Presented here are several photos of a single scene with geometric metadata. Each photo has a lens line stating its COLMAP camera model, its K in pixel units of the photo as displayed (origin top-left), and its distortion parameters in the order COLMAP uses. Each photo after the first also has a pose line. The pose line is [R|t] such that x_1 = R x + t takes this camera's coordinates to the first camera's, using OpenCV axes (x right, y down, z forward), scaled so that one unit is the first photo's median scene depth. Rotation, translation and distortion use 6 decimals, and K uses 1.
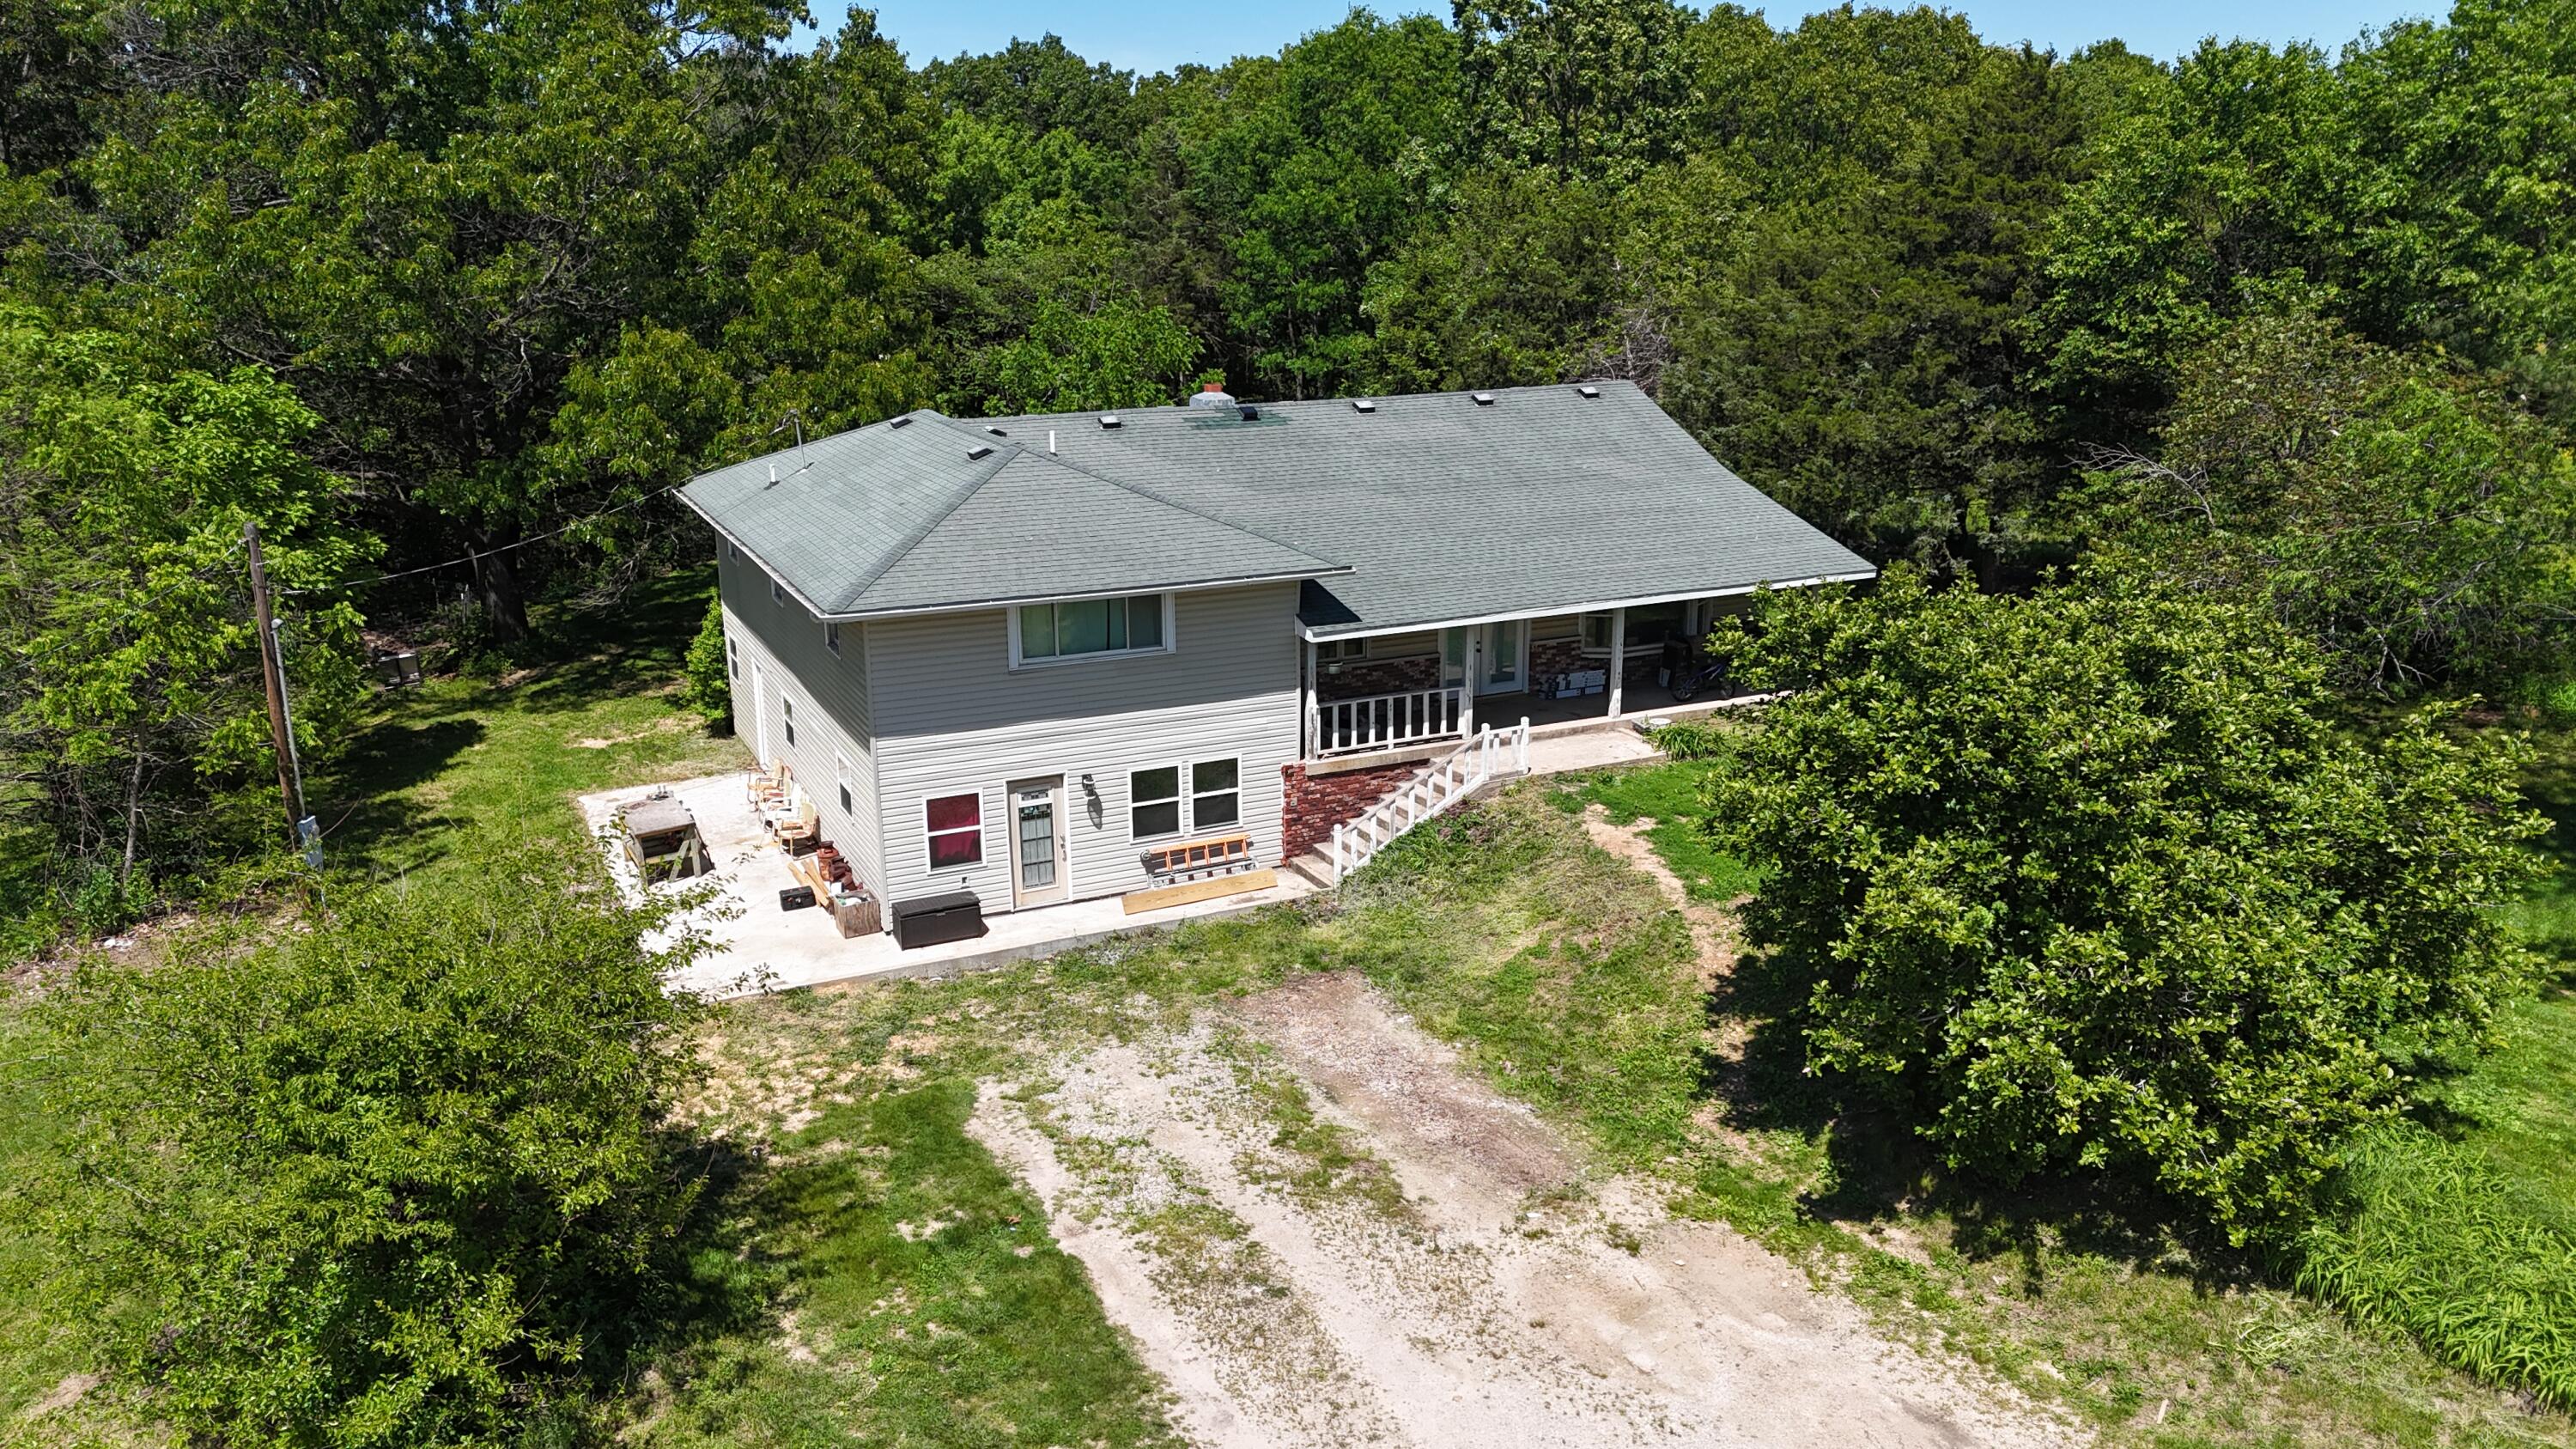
lens RADIAL K [[1893.1, 0, 1300.3], [0, 1893.1, 732.5], [0, 0, 1]] dist [0.060196, -0.061837]
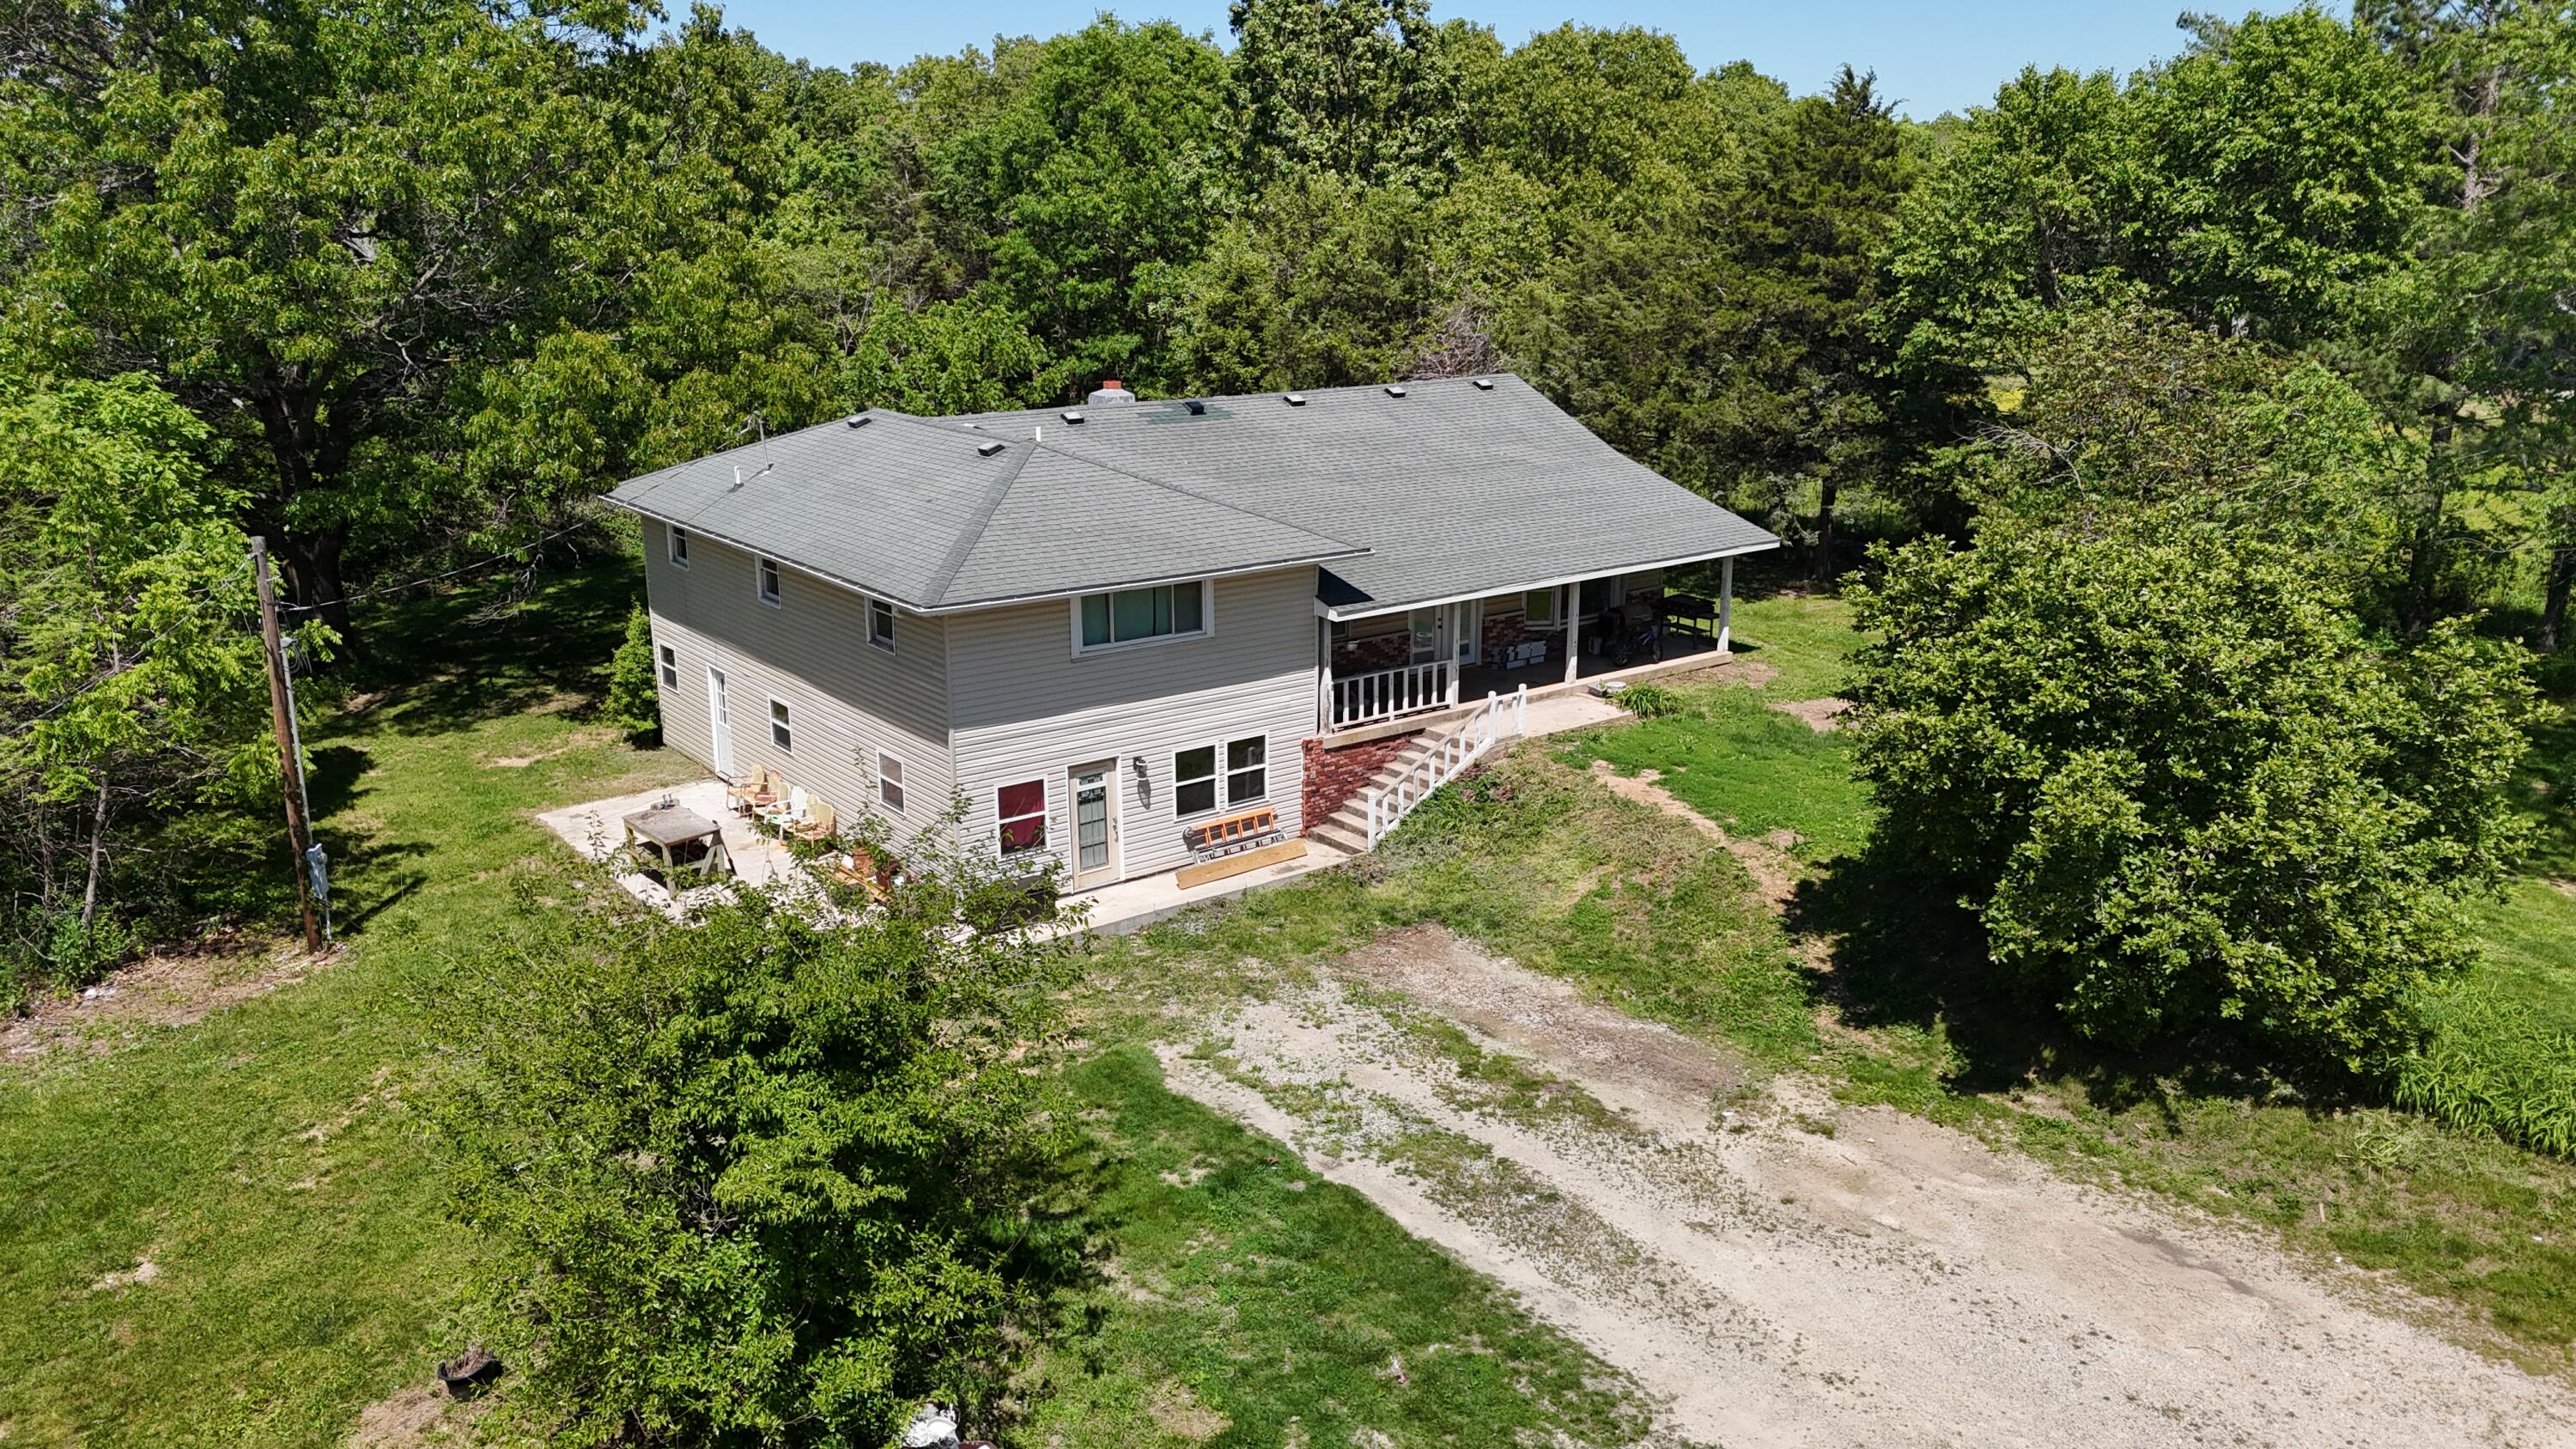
lens RADIAL K [[1893.1, 0, 1298.1], [0, 1893.1, 733.2], [0, 0, 1]] dist [0.060196, -0.061837]
pose [[0.978830, -0.049716, 0.198547, -0.225118], [0.049916, 0.998745, 0.004000, 0.009315], [-0.198497, 0.005995, 0.980083, -0.030499]]
